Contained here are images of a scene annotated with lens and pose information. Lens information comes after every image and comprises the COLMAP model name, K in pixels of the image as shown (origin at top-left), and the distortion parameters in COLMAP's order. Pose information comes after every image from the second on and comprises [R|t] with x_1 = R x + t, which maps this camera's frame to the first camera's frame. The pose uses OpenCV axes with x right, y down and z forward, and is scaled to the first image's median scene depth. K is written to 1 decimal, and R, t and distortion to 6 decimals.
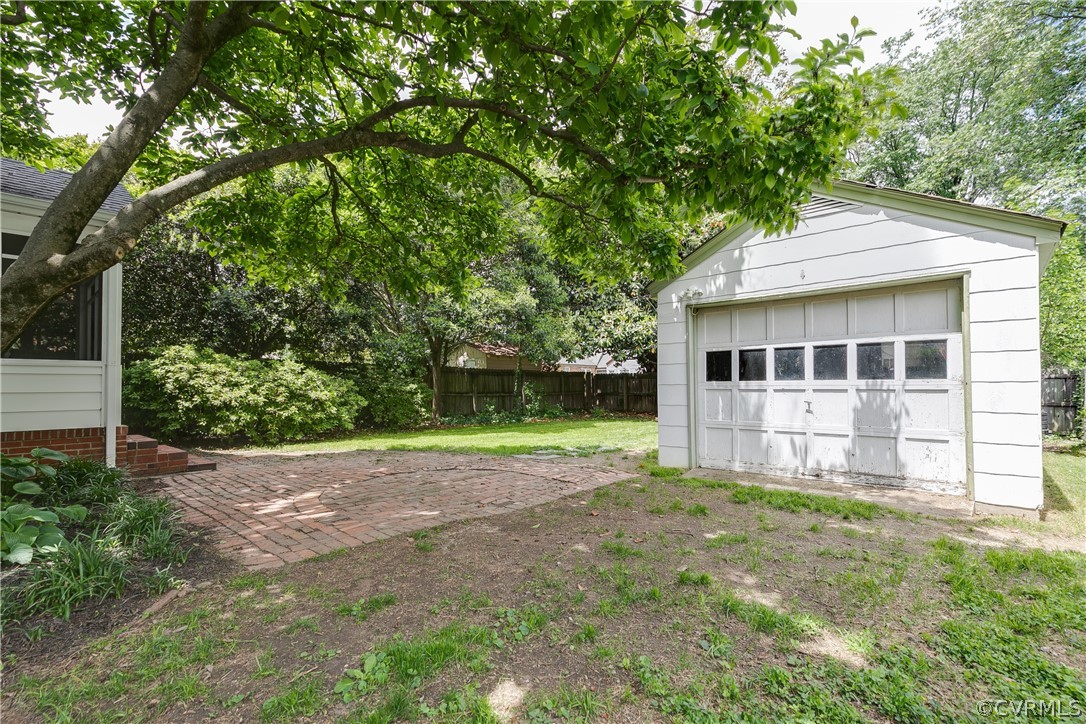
lens RADIAL K [[496.0, 0, 542.9], [0, 496.0, 371.1], [0, 0, 1]] dist [0.008532, -0.000497]
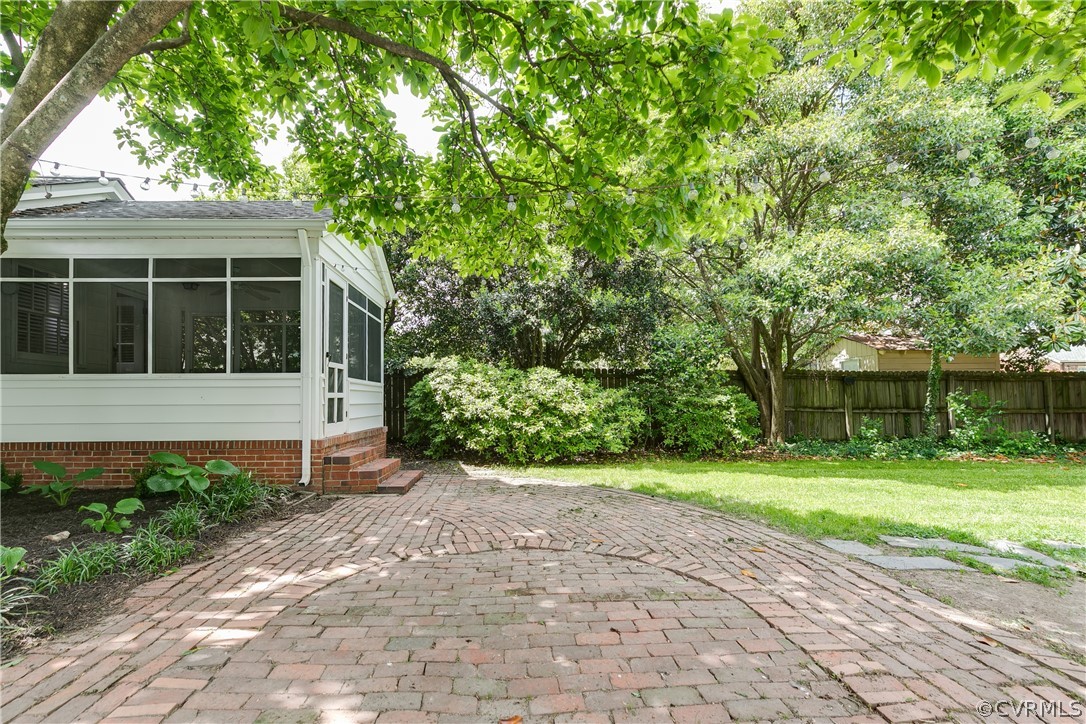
lens RADIAL K [[496.0, 0, 521.2], [0, 496.0, 390.5], [0, 0, 1]] dist [0.008532, -0.000497]
pose [[0.688869, -0.008233, -0.724839, 0.079315], [0.021308, 0.999733, 0.008895, 0.009706], [0.724573, -0.021572, 0.688861, 0.388684]]
